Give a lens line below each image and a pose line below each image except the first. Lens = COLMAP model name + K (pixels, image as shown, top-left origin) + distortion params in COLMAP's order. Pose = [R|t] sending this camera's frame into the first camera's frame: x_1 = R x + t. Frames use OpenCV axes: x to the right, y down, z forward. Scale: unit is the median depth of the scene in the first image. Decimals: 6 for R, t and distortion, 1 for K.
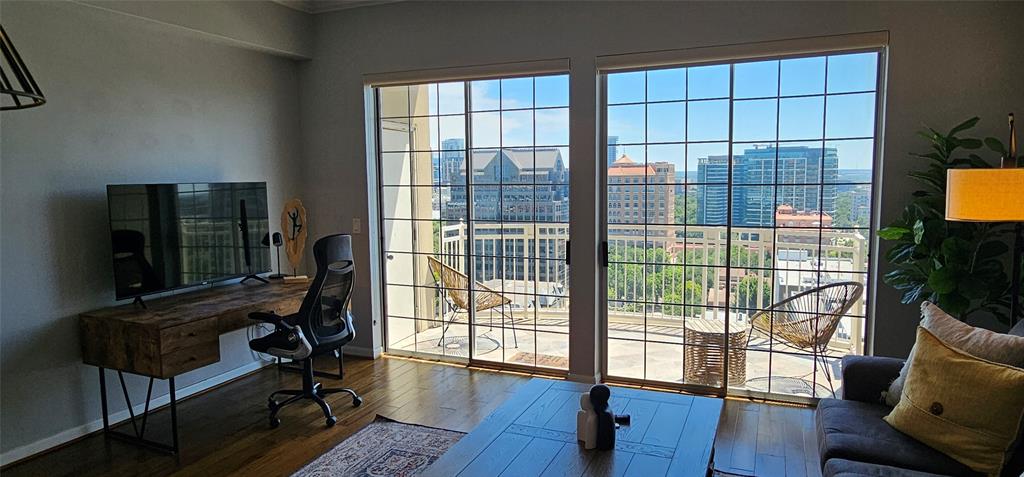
lens RADIAL K [[621.2, 0, 514.6], [0, 621.2, 240.8], [0, 0, 1]] dist [-0.001467, -0.000049]
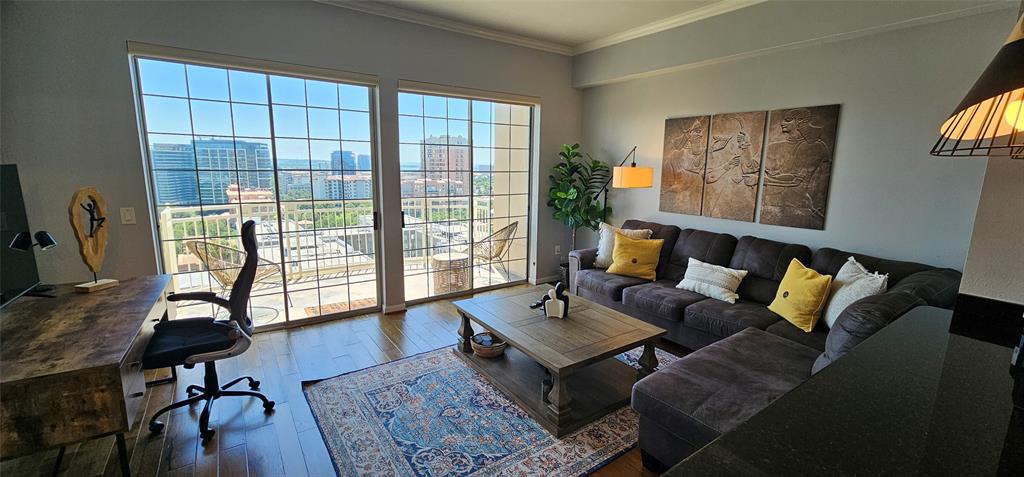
lens RADIAL K [[418.1, 0, 517.1], [0, 418.1, 239.2], [0, 0, 1]] dist [-0.001702, 0.000155]
pose [[0.530950, -0.129279, 0.837484, -0.573282], [0.065688, 0.991600, 0.111424, -0.025498], [-0.844853, -0.004148, 0.534982, 0.269753]]
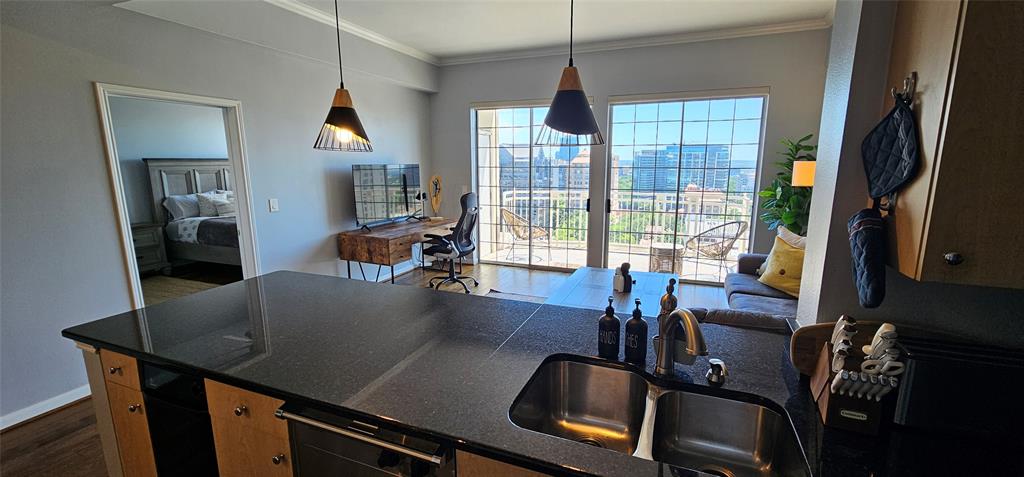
lens RADIAL K [[418.1, 0, 517.1], [0, 418.1, 239.2], [0, 0, 1]] dist [-0.001702, 0.000155]
pose [[0.999808, 0.007544, 0.018071, -0.156347], [-0.008924, 0.996948, 0.077550, 0.027787], [-0.017431, -0.077697, 0.996825, -0.245663]]
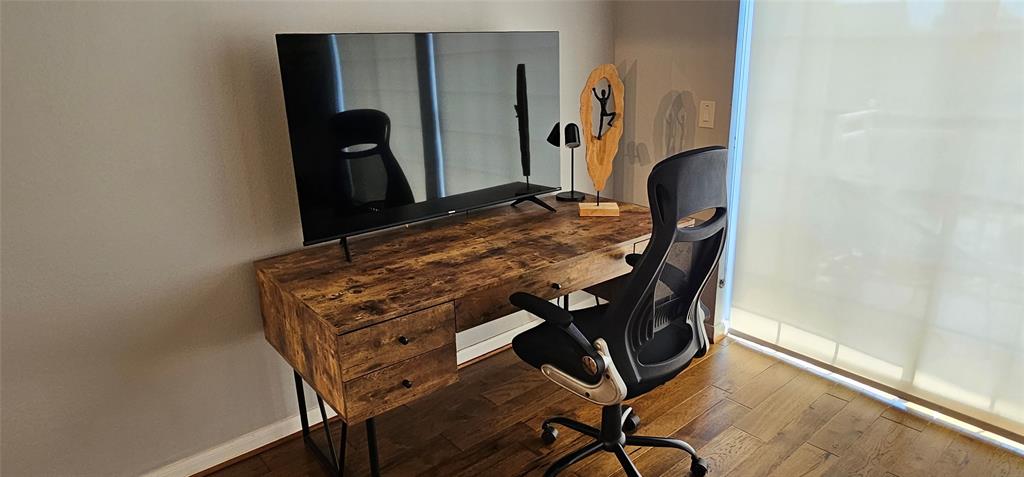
lens RADIAL K [[621.2, 0, 514.6], [0, 621.2, 240.8], [0, 0, 1]] dist [-0.001467, -0.000049]
pose [[0.895255, 0.122097, -0.428498, -0.193791], [-0.030724, 0.976348, 0.214011, -0.033149], [0.444493, -0.178429, 0.877832, 0.512707]]
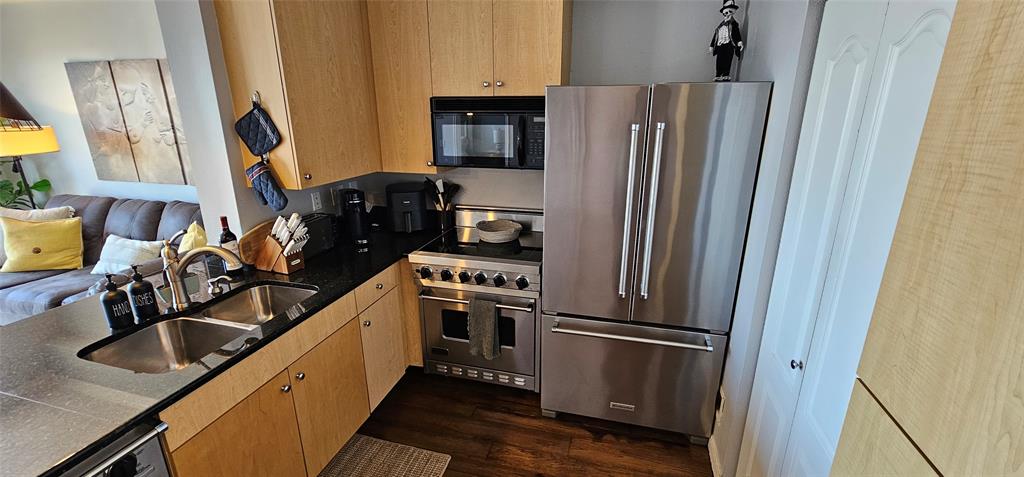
lens RADIAL K [[418.1, 0, 517.1], [0, 418.1, 239.2], [0, 0, 1]] dist [-0.001702, 0.000155]
pose [[-0.132931, -0.272370, 0.952966, -0.453252], [0.105420, 0.952159, 0.286844, 0.006292], [-0.985503, 0.138593, -0.097859, -0.230143]]
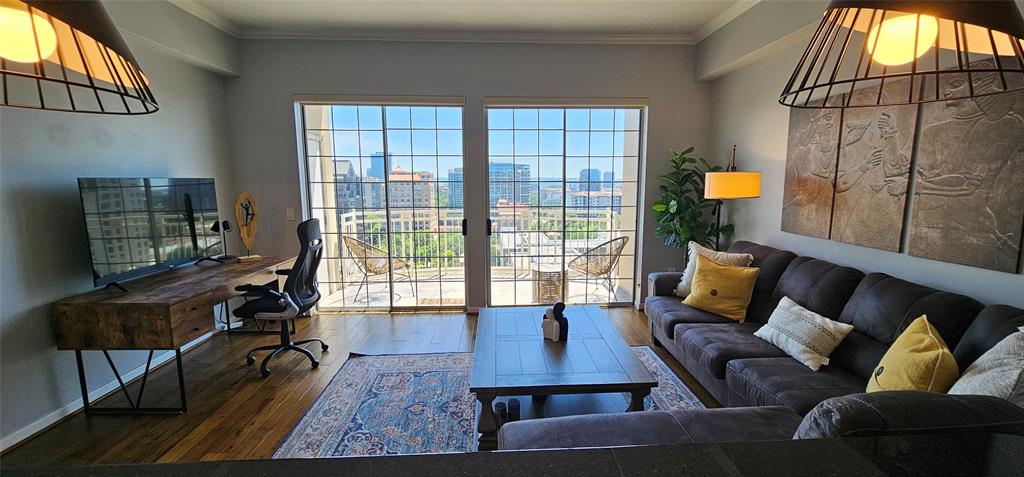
lens RADIAL K [[418.1, 0, 517.1], [0, 418.1, 239.2], [0, 0, 1]] dist [-0.001702, 0.000155]
pose [[0.901227, -0.052522, 0.430152, -0.257359], [0.037319, 0.998347, 0.043711, 0.009159], [-0.431737, -0.023341, 0.901698, 0.036126]]
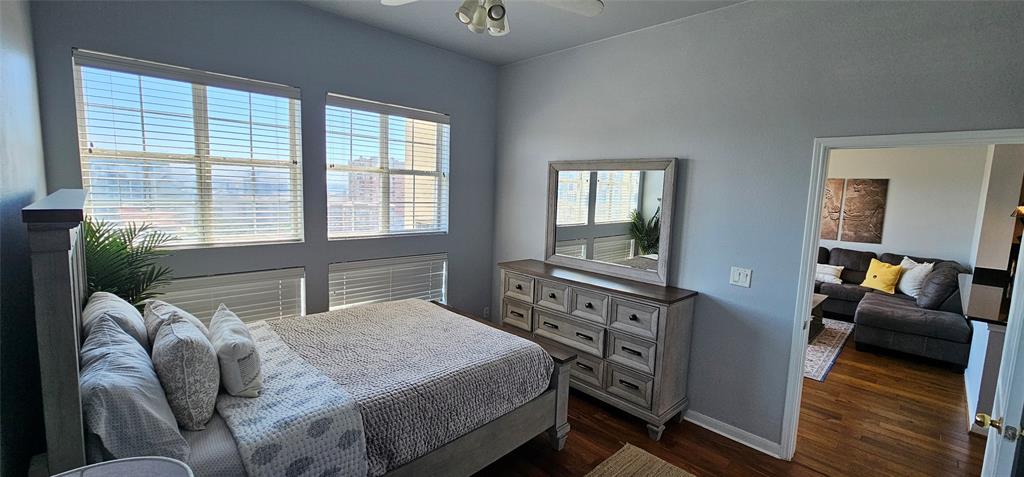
lens RADIAL K [[426.4, 0, 518.5], [0, 426.4, 237.3], [0, 0, 1]] dist [-0.000546, 0.000114]
pose [[0.376261, -0.082470, 0.922836, -1.491899], [0.050994, 0.996364, 0.068249, -0.110422], [-0.925109, 0.021379, 0.379098, 0.822807]]
